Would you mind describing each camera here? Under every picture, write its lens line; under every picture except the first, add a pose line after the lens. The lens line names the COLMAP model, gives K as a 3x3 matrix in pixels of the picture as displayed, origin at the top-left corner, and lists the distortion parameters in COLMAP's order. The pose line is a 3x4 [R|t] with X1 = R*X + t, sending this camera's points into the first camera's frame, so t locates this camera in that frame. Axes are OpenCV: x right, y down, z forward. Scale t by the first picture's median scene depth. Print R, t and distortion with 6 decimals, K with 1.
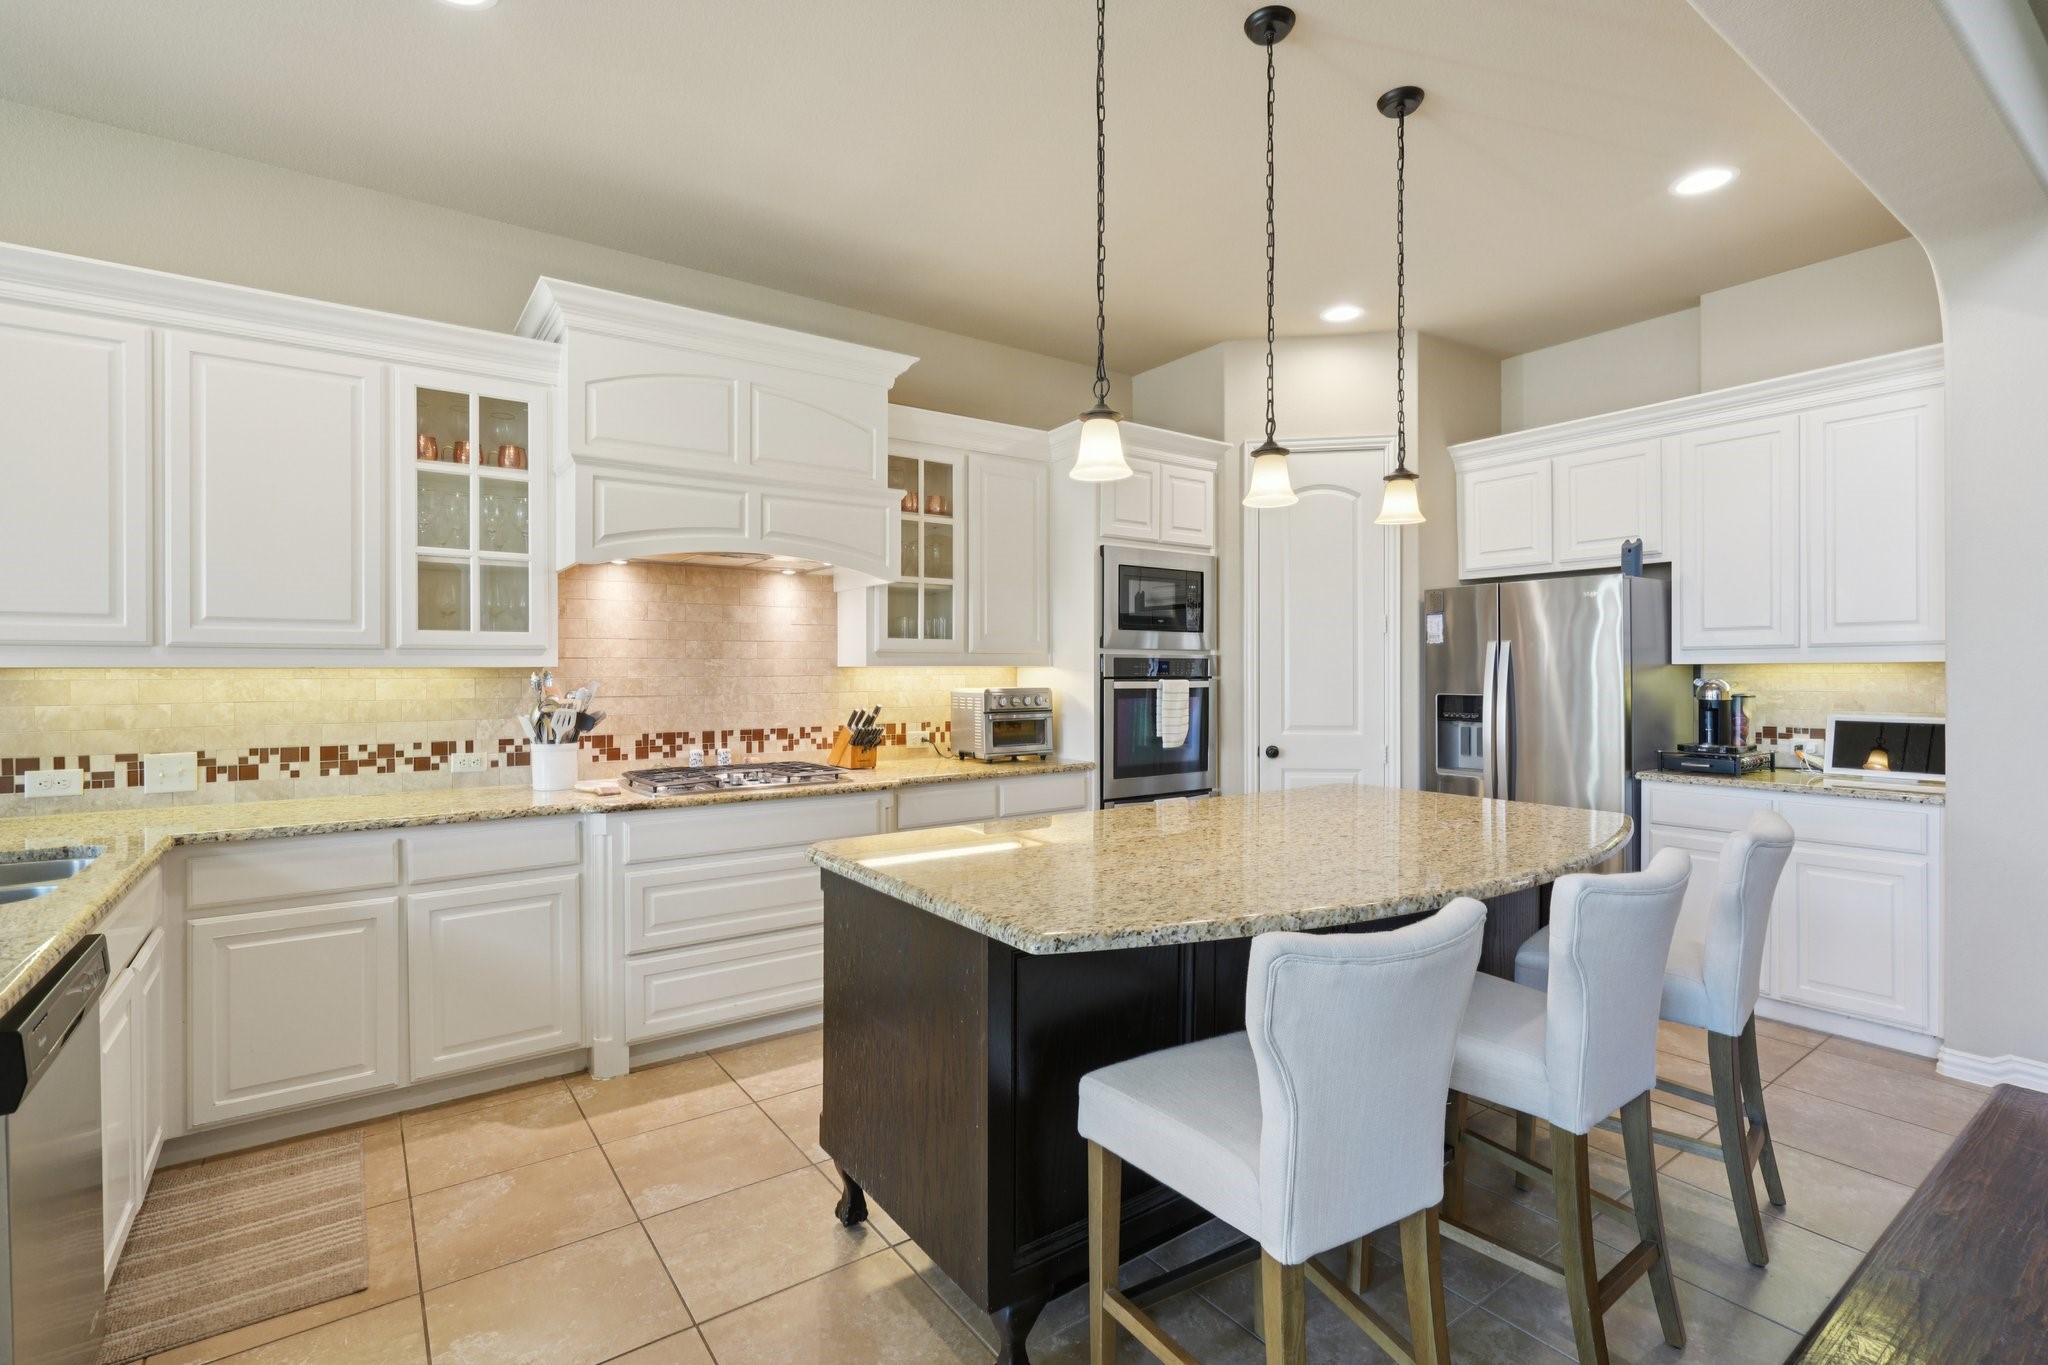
lens RADIAL K [[938.5, 0, 1018.2], [0, 938.5, 671.2], [0, 0, 1]] dist [-0.002910, 0.002265]
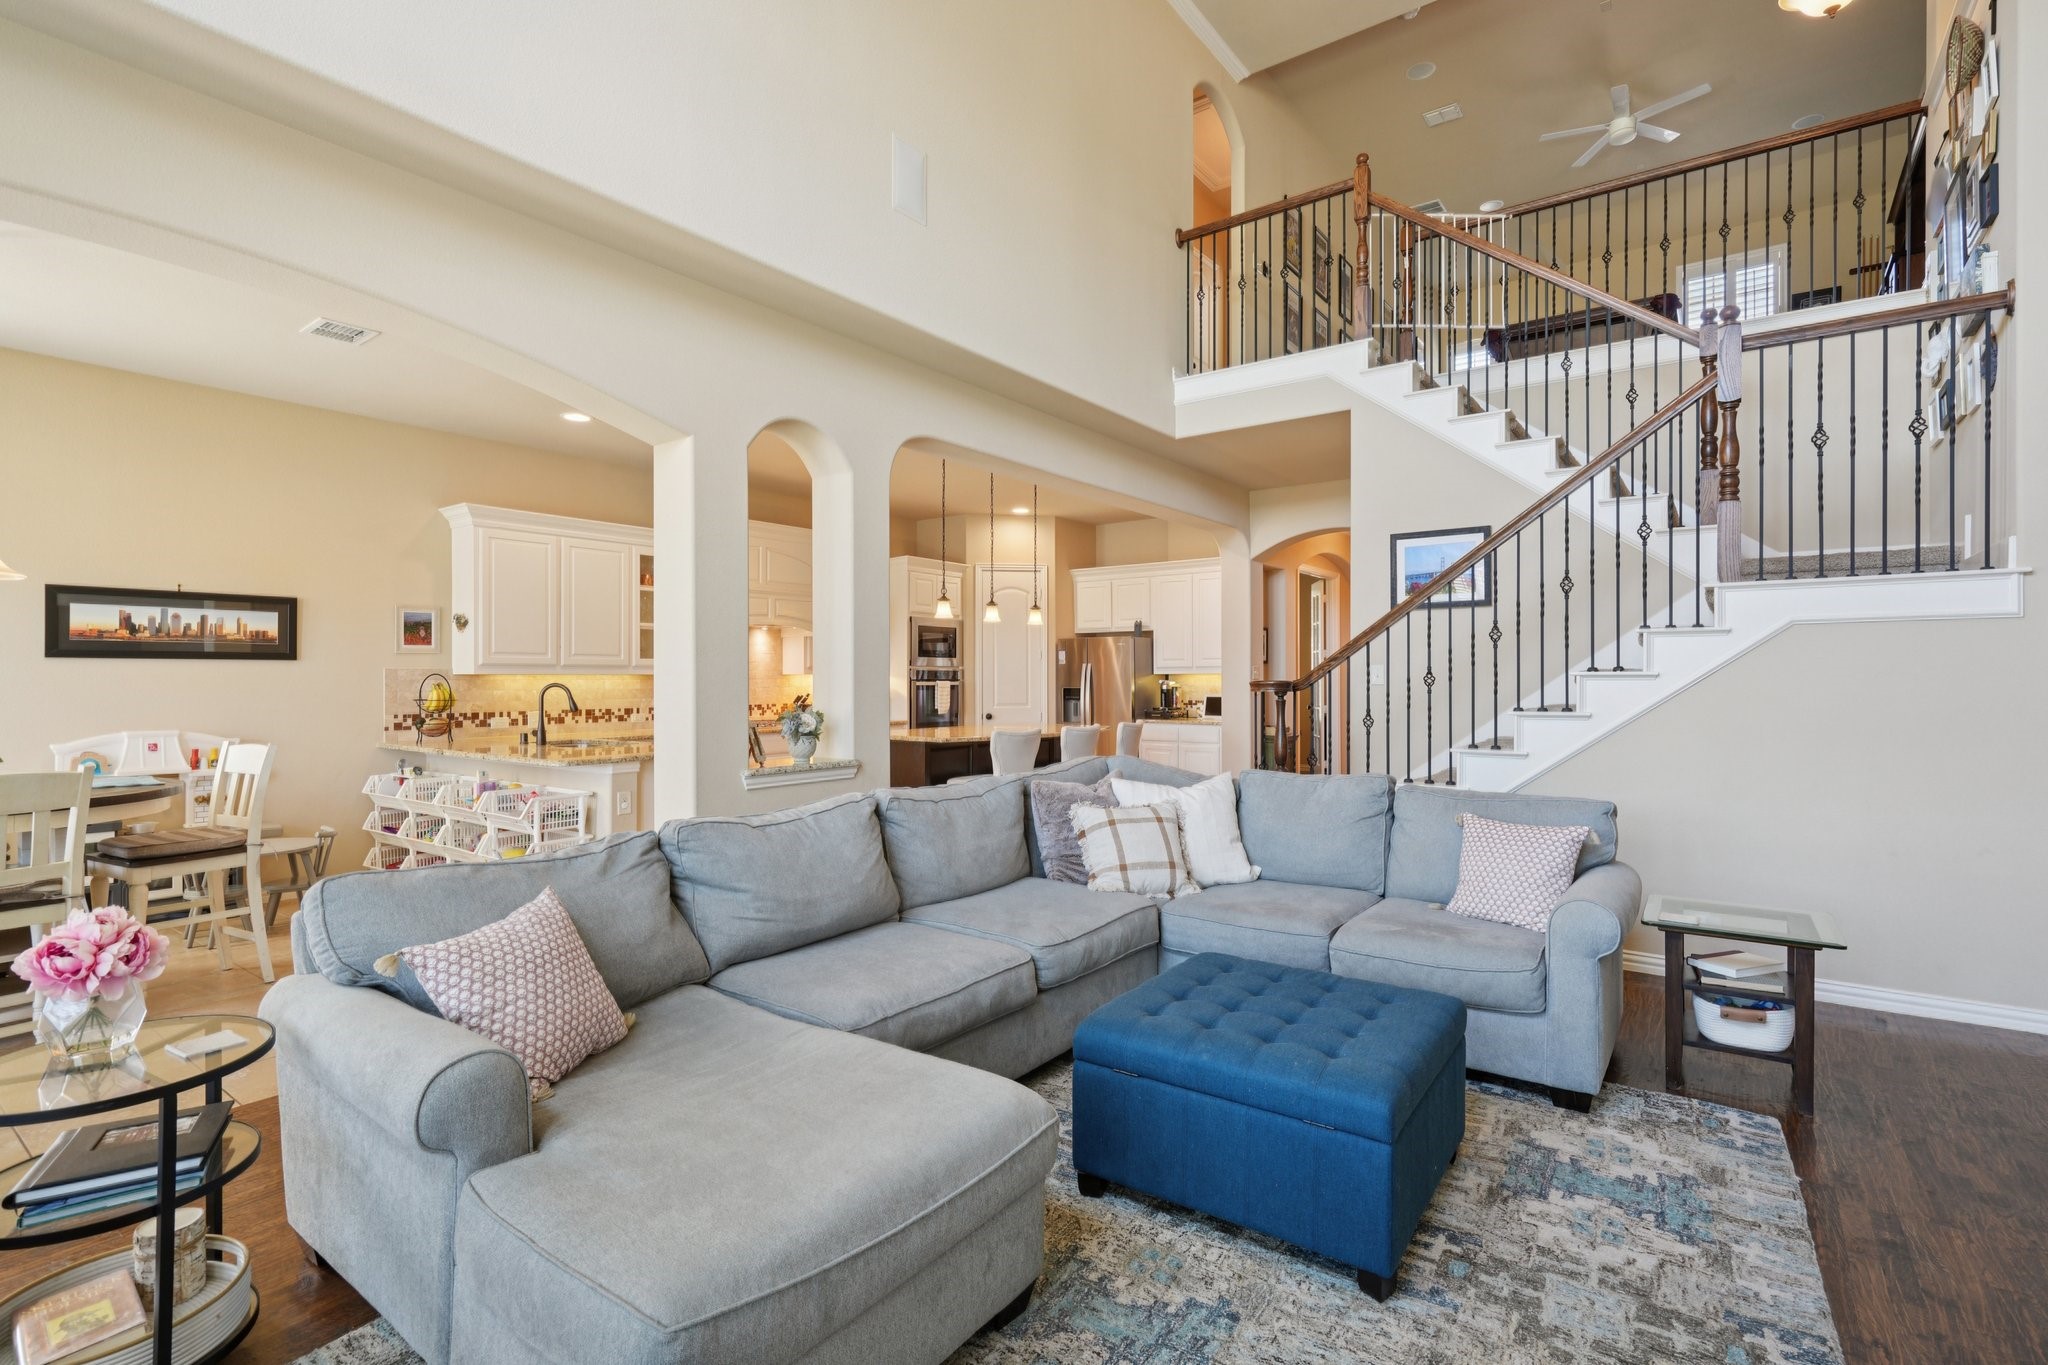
lens RADIAL K [[938.5, 0, 1024.9], [0, 938.5, 679.1], [0, 0, 1]] dist [-0.002910, 0.002265]
pose [[0.951743, 0.000249, 0.306897, -0.344955], [-0.000082, 1.000000, -0.000557, 0.006514], [-0.306897, 0.000505, 0.951743, -1.185927]]
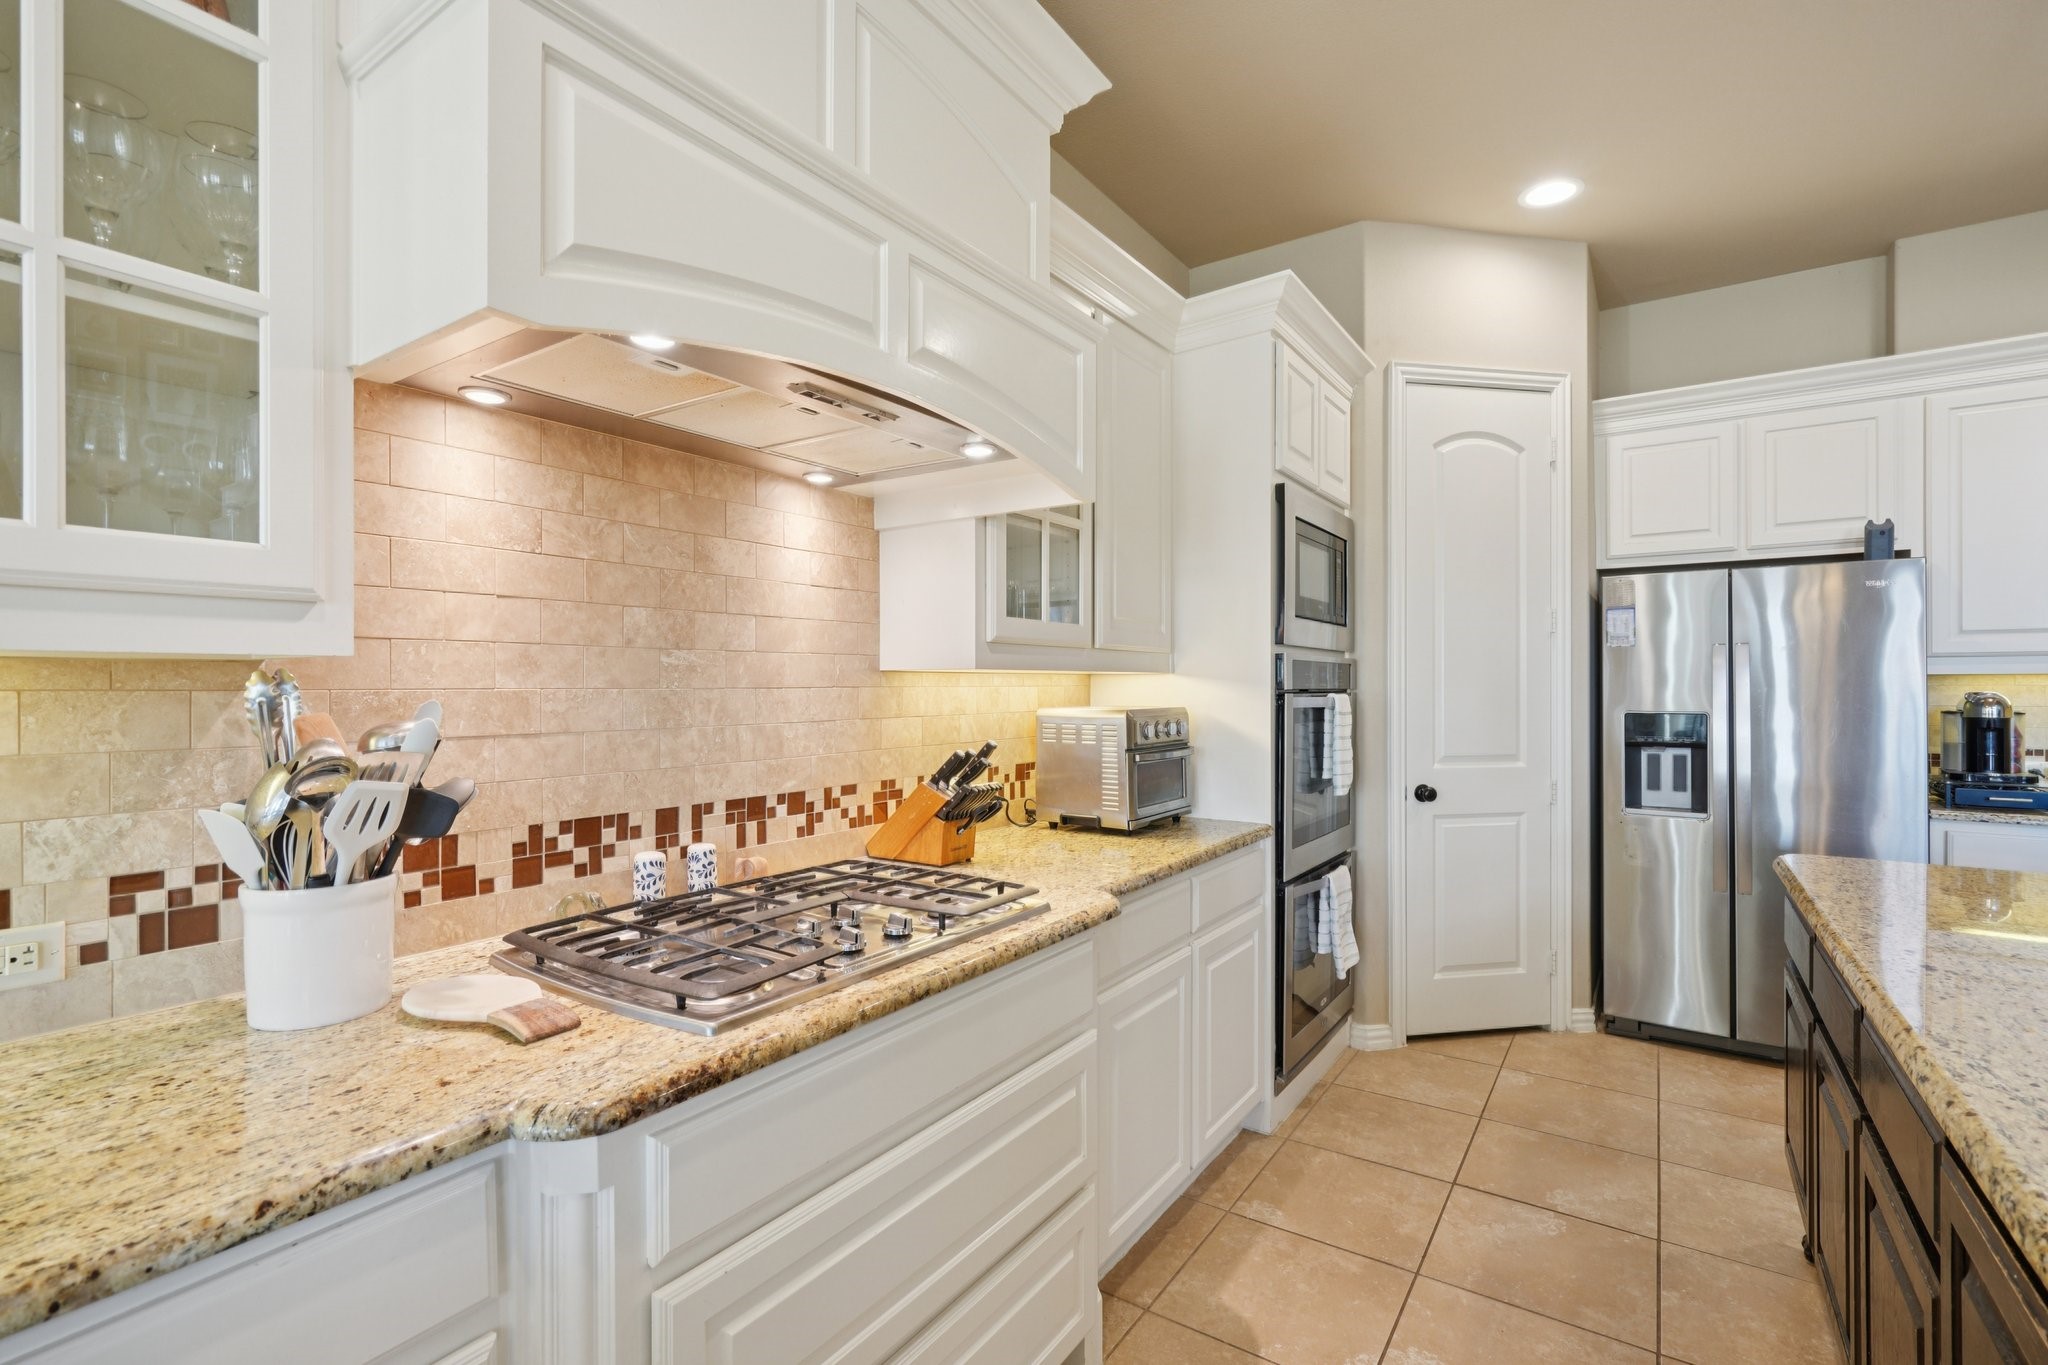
lens RADIAL K [[938.5, 0, 1031.3], [0, 938.5, 682.7], [0, 0, 1]] dist [-0.002910, 0.002265]
pose [[0.939759, 0.002992, 0.341824, -0.319365], [-0.001841, 0.999991, -0.003691, 0.004468], [-0.341832, 0.002839, 0.939757, 0.510773]]
